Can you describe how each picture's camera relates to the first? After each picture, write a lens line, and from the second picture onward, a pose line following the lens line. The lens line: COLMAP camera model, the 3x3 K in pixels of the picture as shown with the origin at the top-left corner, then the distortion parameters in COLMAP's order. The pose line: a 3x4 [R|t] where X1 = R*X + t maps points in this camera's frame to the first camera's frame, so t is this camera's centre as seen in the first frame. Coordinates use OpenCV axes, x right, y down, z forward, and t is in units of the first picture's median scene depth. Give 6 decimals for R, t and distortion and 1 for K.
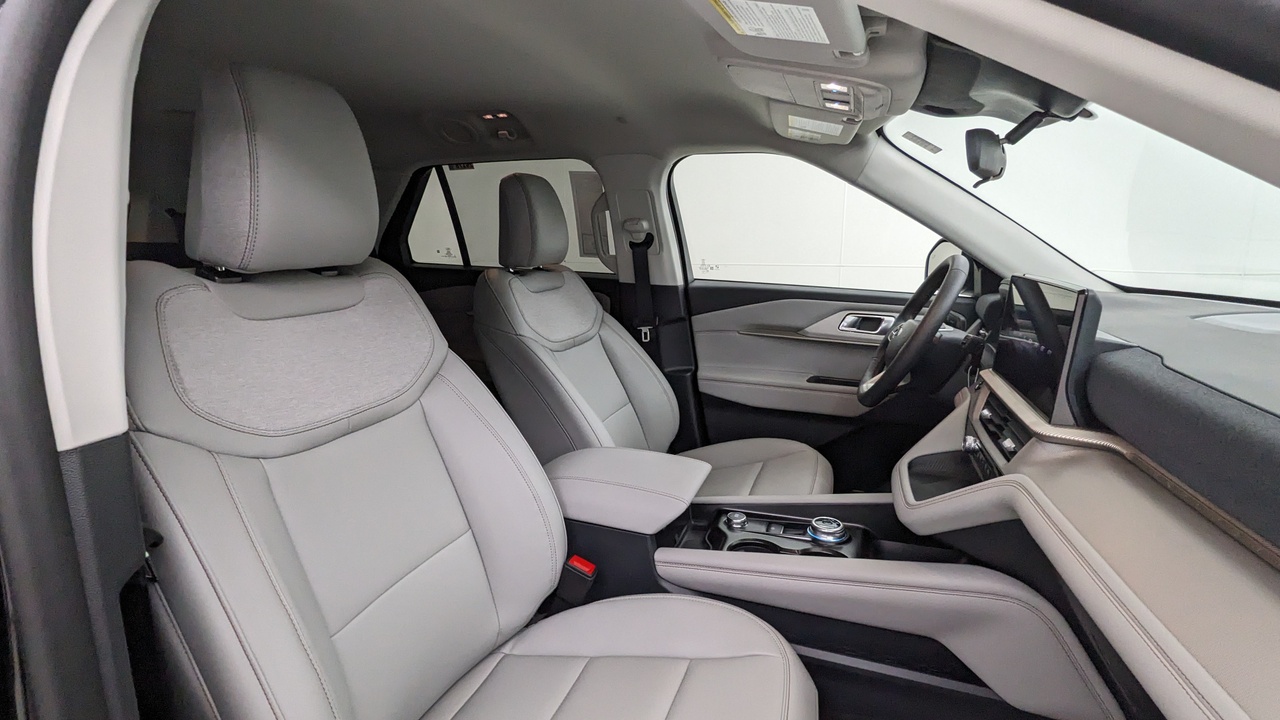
lens RADIAL K [[623.1, 0, 635.5], [0, 623.1, 363.9], [0, 0, 1]] dist [0.000275, 0.000133]
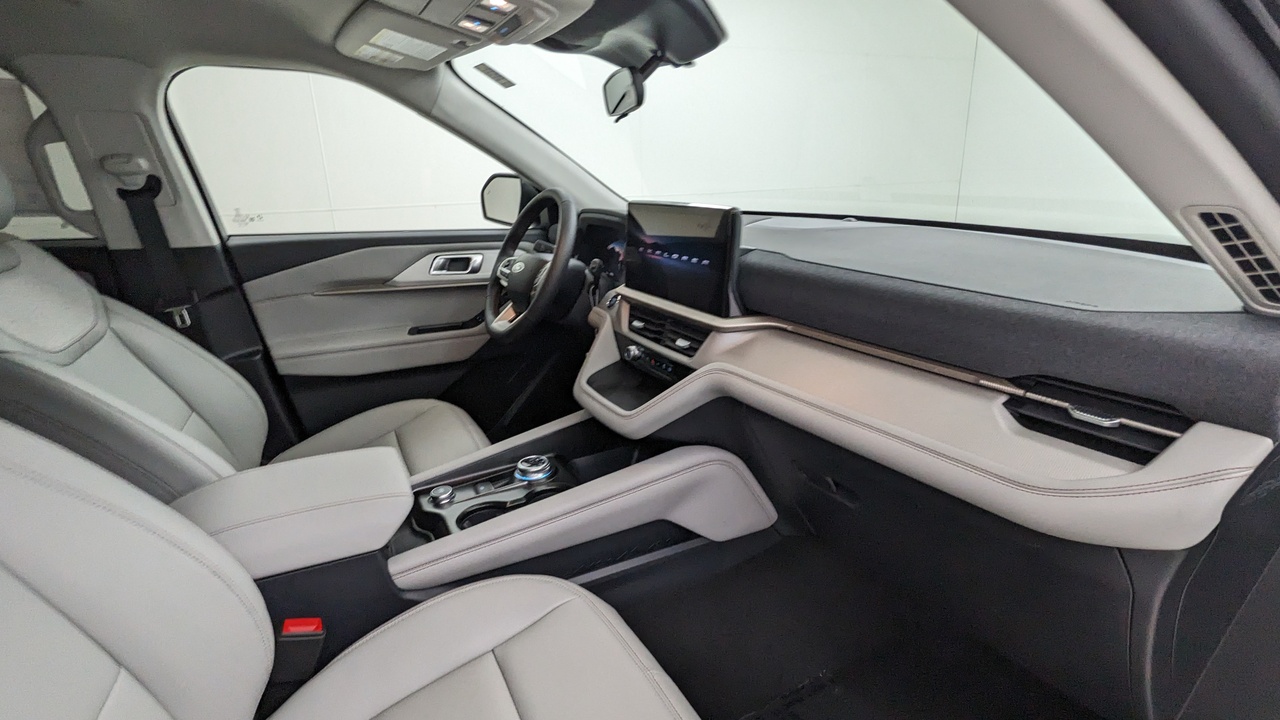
lens RADIAL K [[623.1, 0, 649.7], [0, 623.1, 364.0], [0, 0, 1]] dist [0.000275, 0.000133]
pose [[0.672483, -0.236178, 0.701418, -0.145280], [0.171210, 0.971654, 0.163022, -0.019467], [-0.720037, 0.010460, 0.693857, 0.099659]]
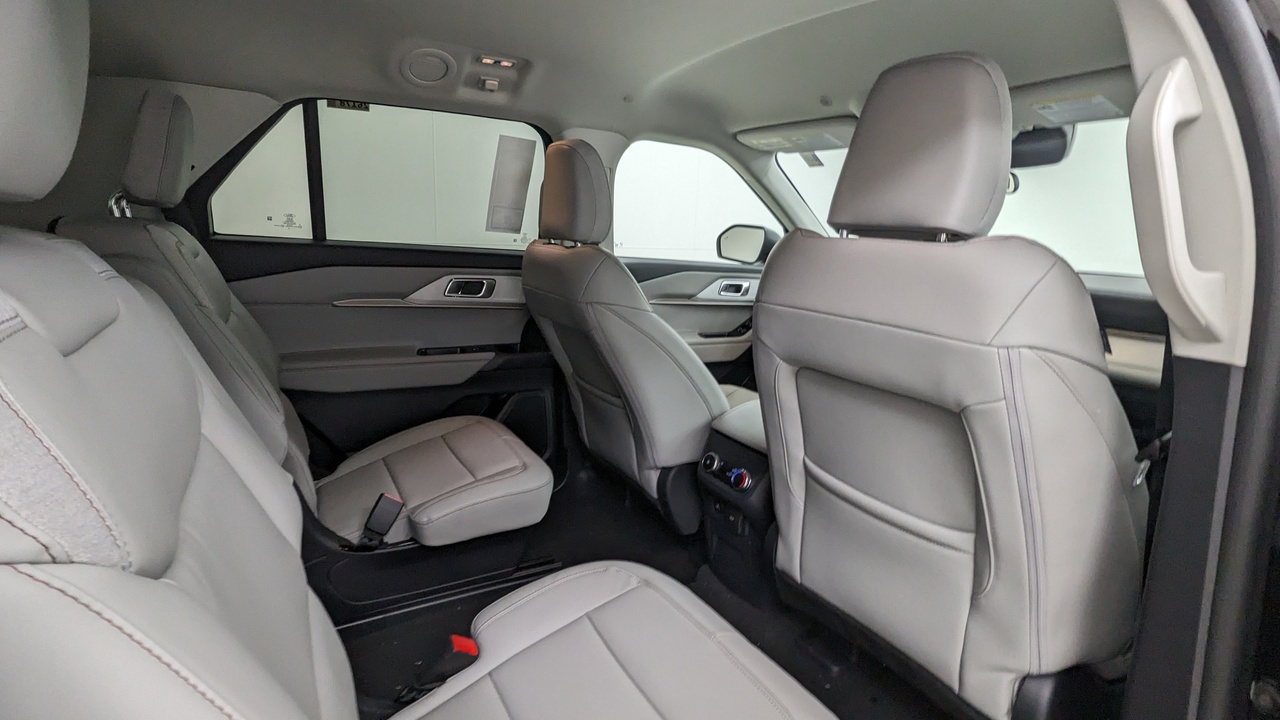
lens RADIAL K [[623.1, 0, 648.0], [0, 623.1, 360.7], [0, 0, 1]] dist [0.000275, 0.000133]
pose [[0.632803, -0.136585, 0.762171, -0.740551], [0.112039, 0.990112, 0.084411, -0.043355], [-0.766164, 0.031977, 0.641849, 0.294269]]
